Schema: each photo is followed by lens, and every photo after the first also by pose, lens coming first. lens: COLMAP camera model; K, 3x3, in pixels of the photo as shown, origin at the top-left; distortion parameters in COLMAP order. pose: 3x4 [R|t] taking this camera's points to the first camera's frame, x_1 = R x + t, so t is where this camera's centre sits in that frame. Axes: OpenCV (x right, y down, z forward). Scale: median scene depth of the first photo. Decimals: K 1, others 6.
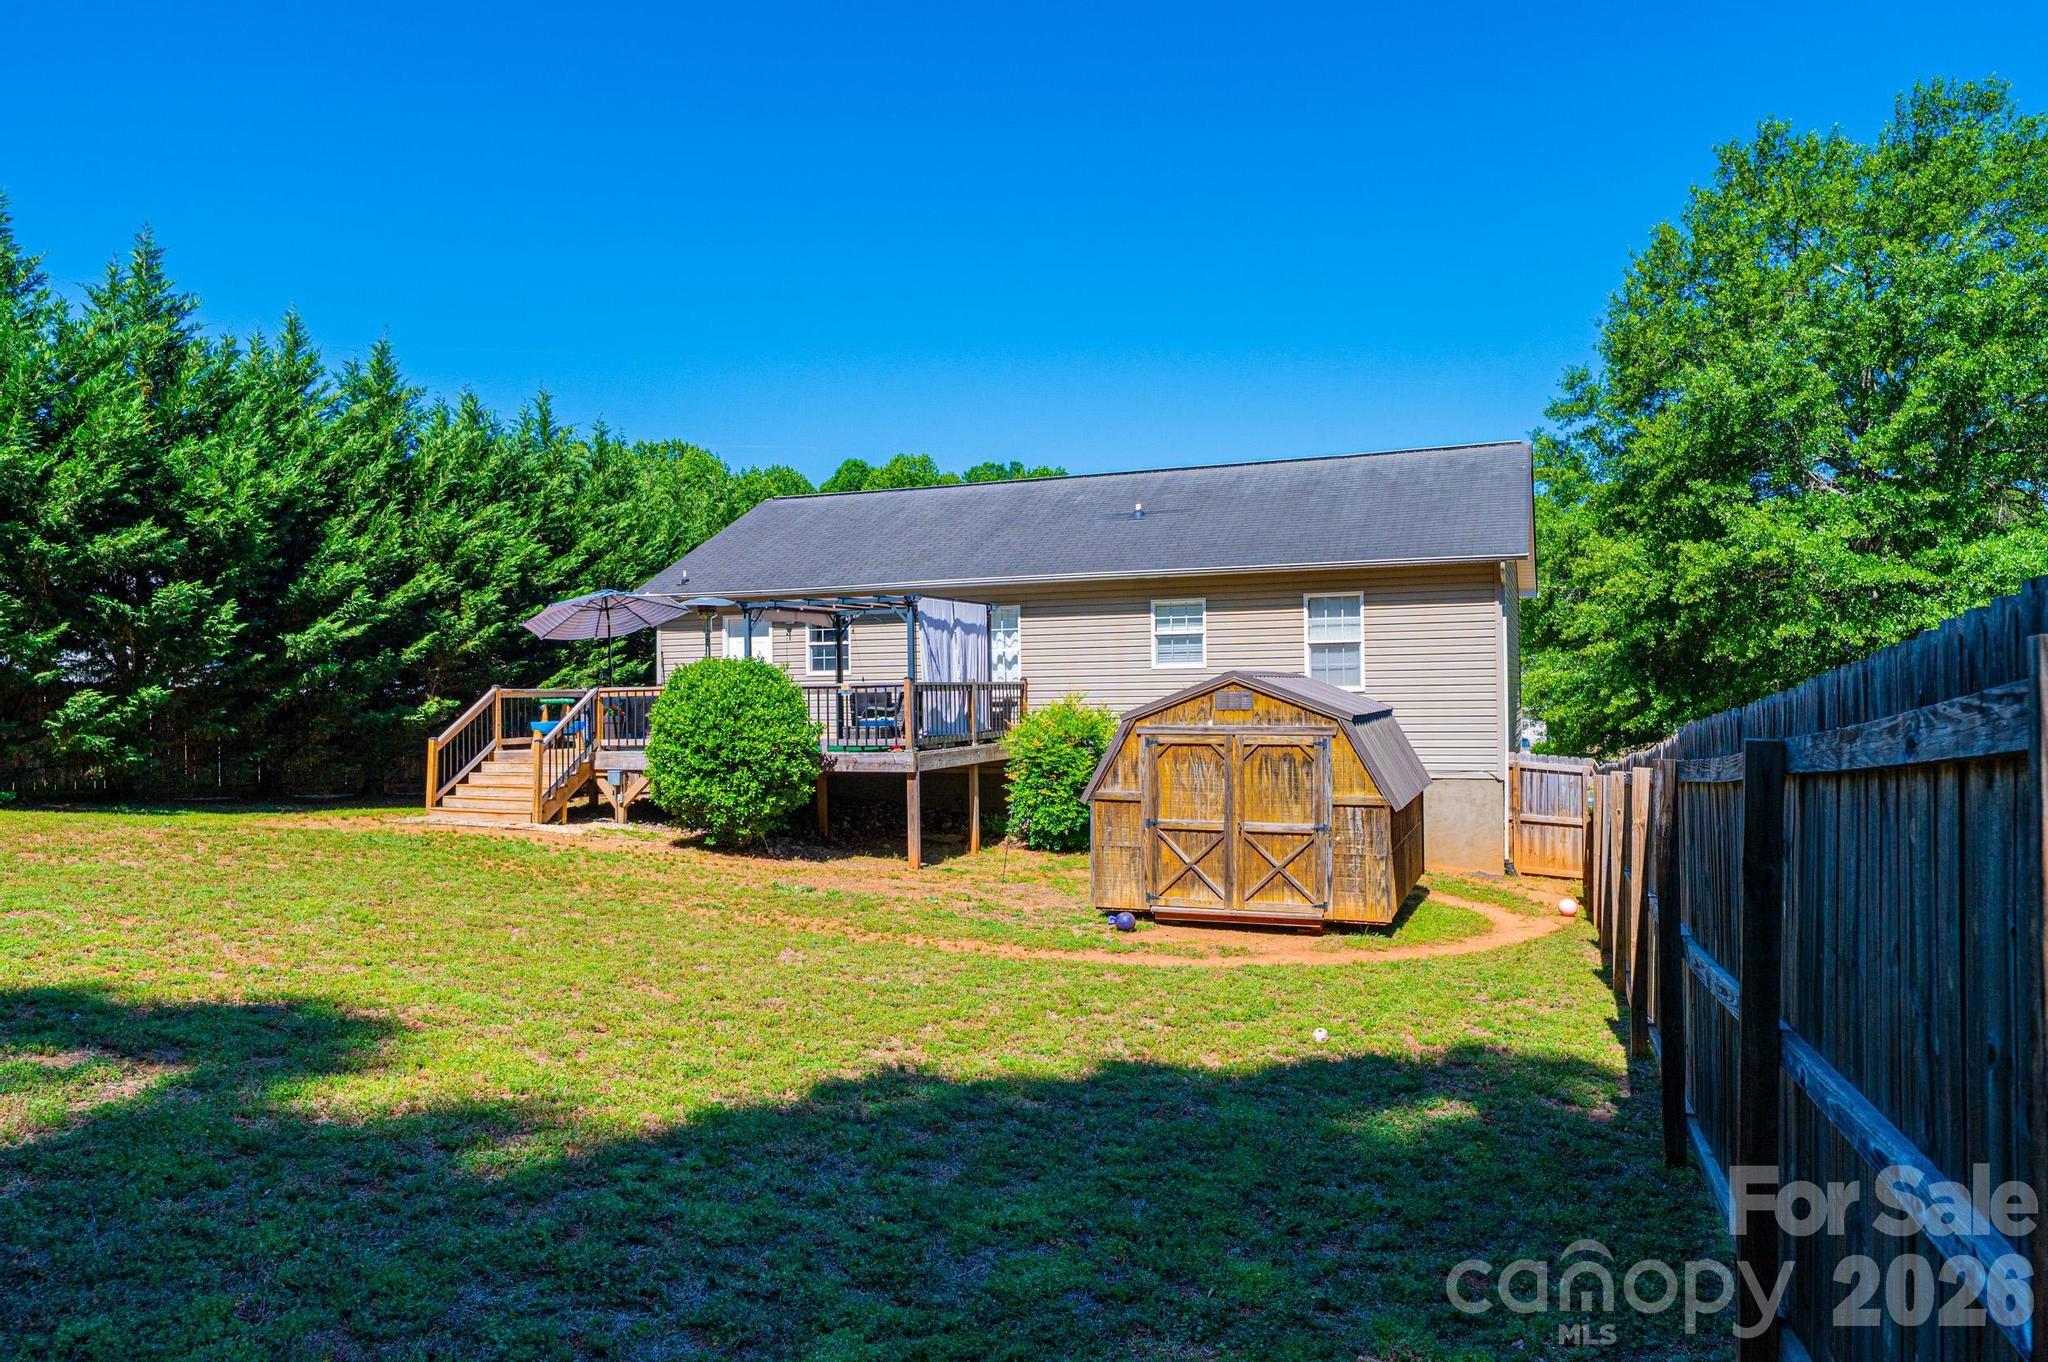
lens RADIAL K [[1397.5, 0, 1019.7], [0, 1397.5, 687.4], [0, 0, 1]] dist [-0.008306, 0.001613]
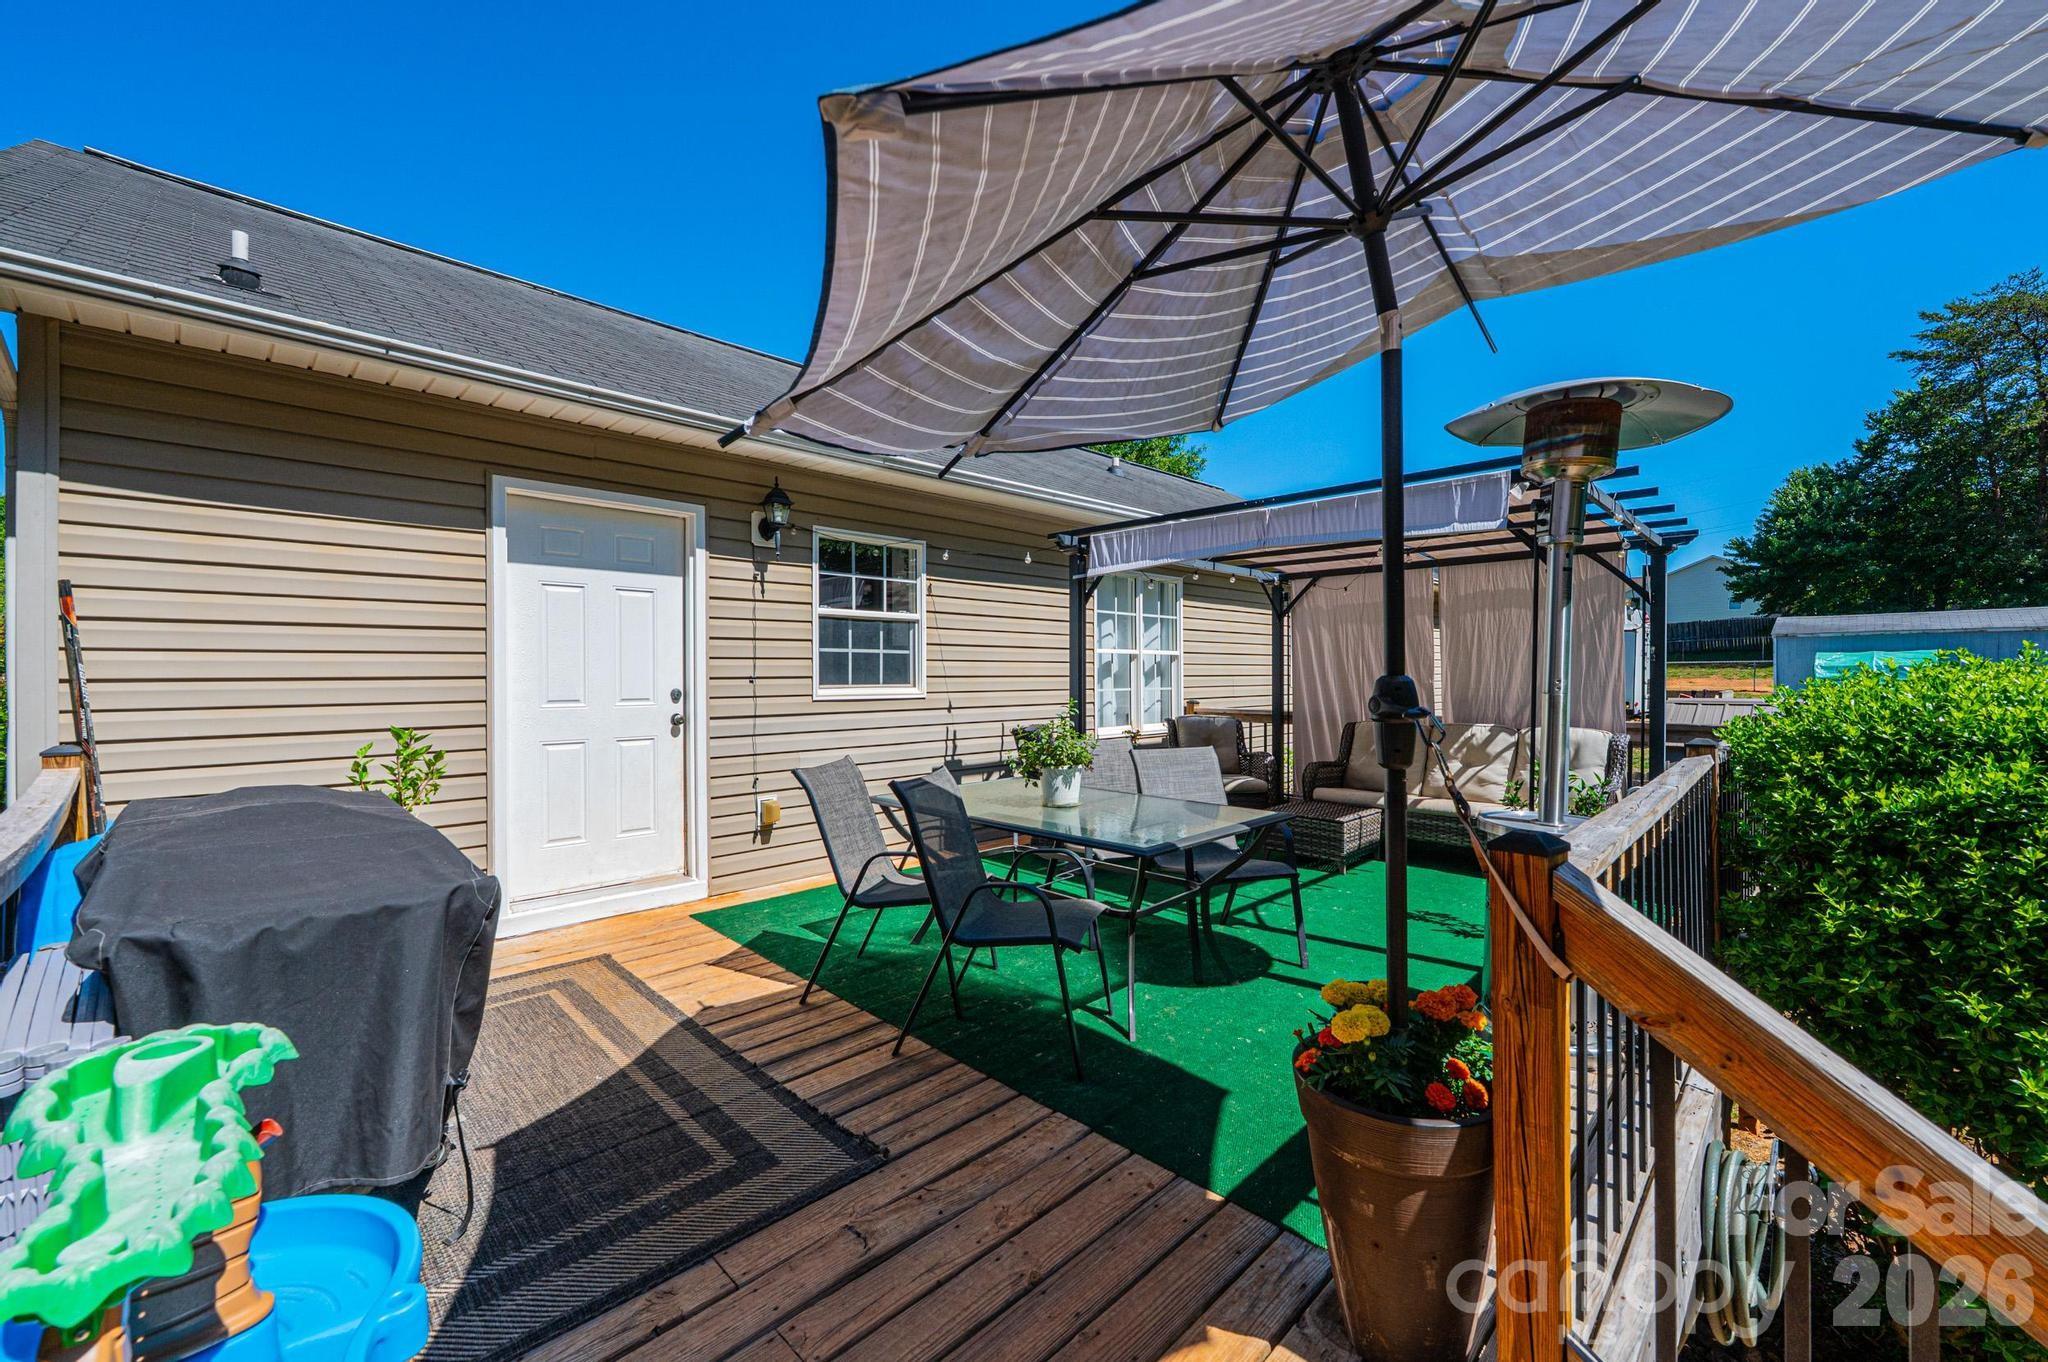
lens RADIAL K [[810.1, 0, 1027.0], [0, 810.1, 676.3], [0, 0, 1]] dist [-0.001731, -0.000354]
pose [[0.396246, 0.006952, 0.918118, -0.379693], [-0.012742, 0.999917, -0.002072, -0.017380], [-0.918056, -0.010878, 0.396301, 1.030348]]
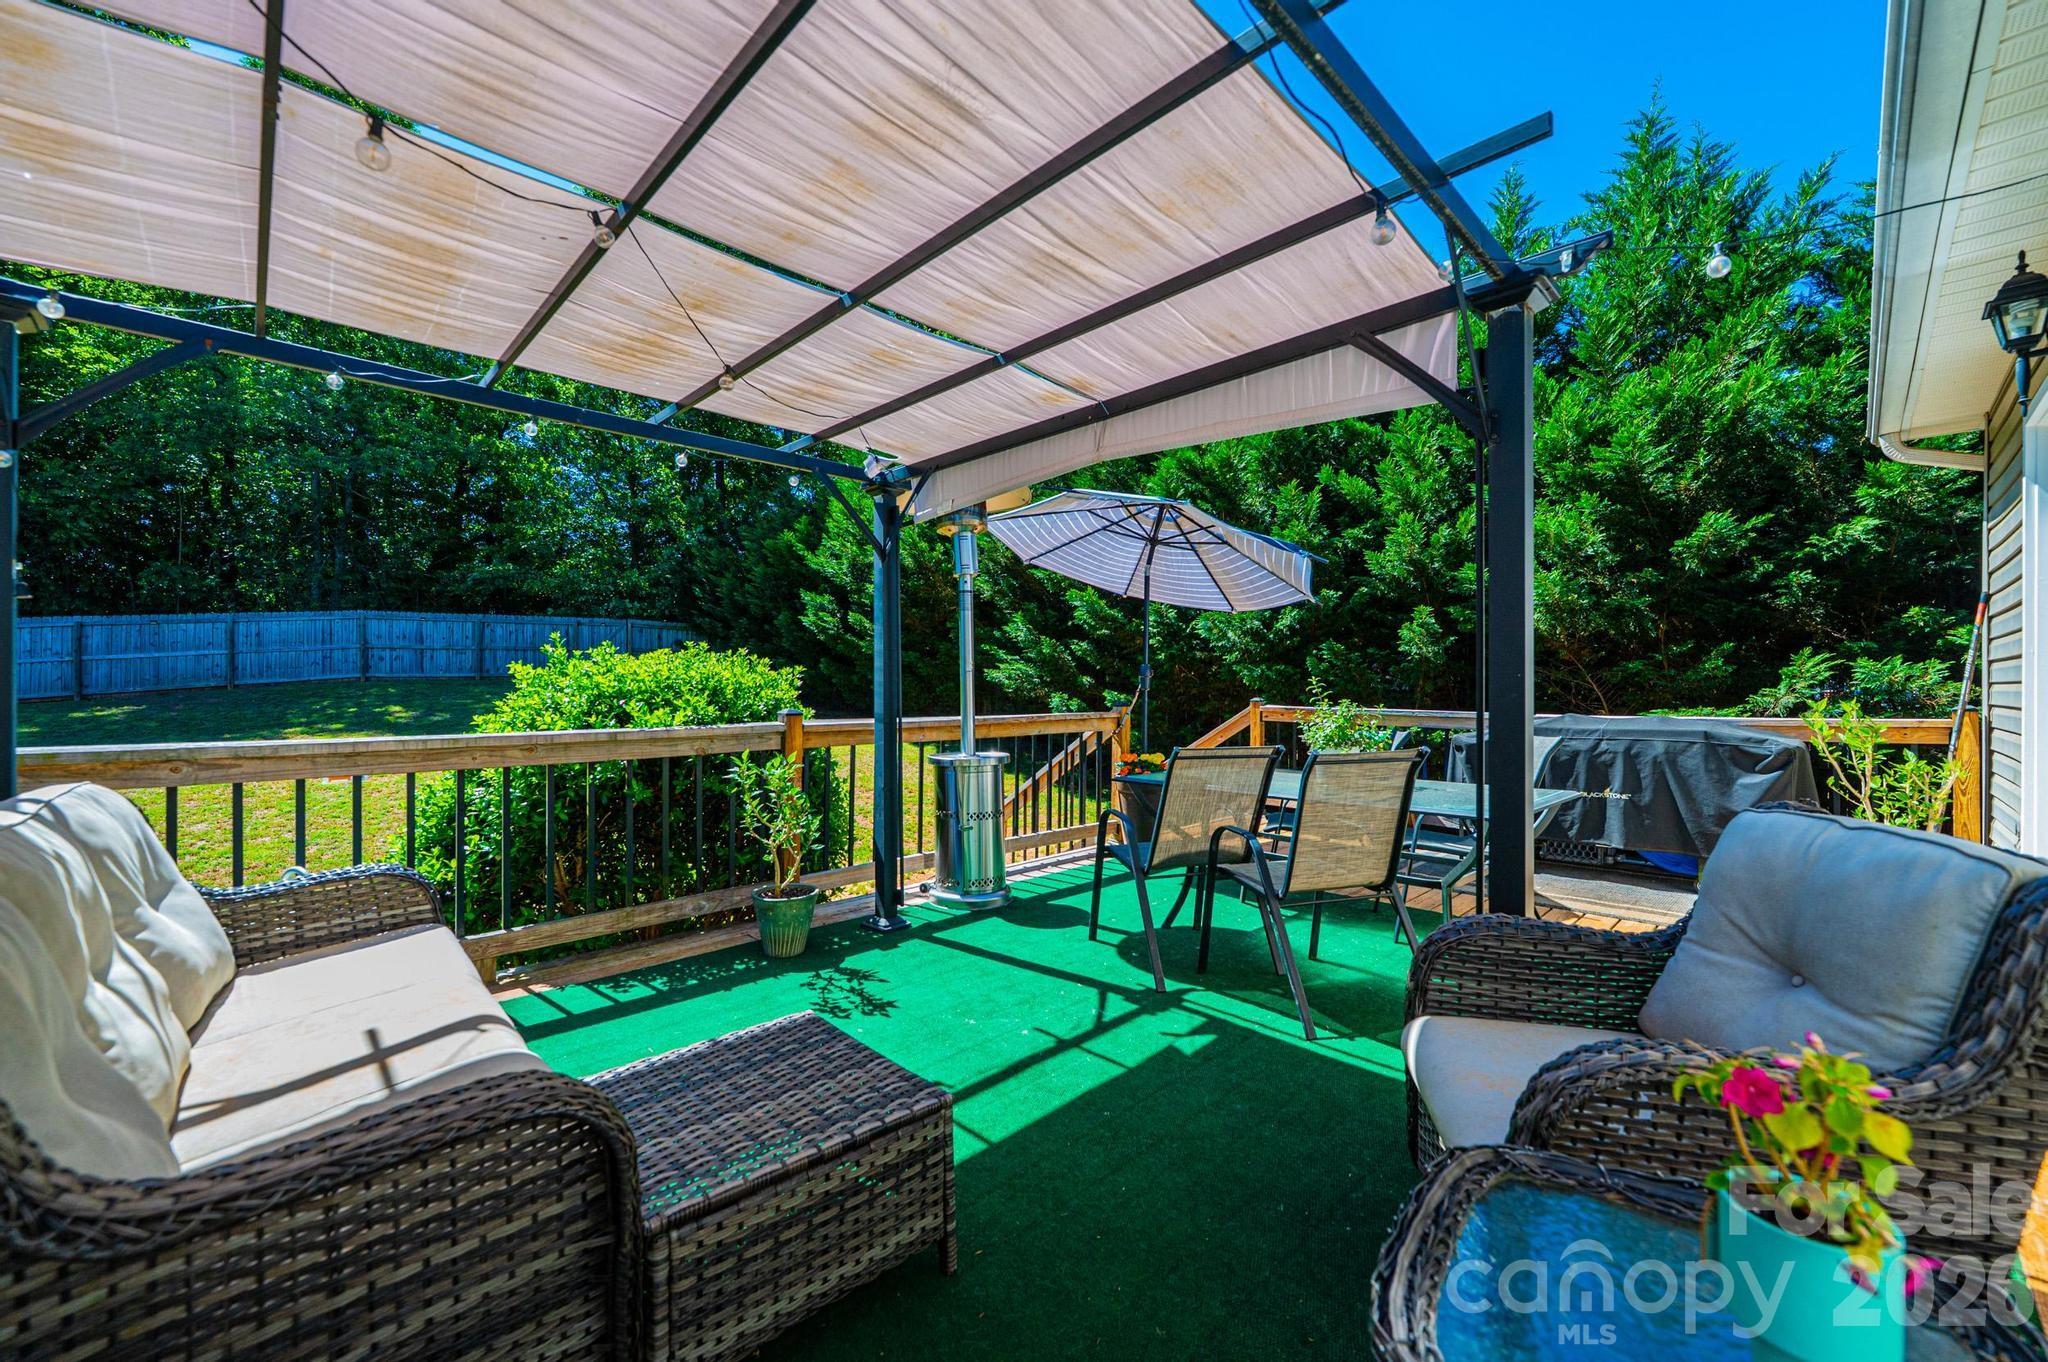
lens RADIAL K [[810.1, 0, 1029.7], [0, 810.1, 685.1], [0, 0, 1]] dist [-0.001731, -0.000354]
pose [[-0.402249, 0.014231, -0.915420, -0.033409], [0.015774, 0.999838, 0.008612, -0.014145], [0.915394, -0.010976, -0.402409, 1.103100]]
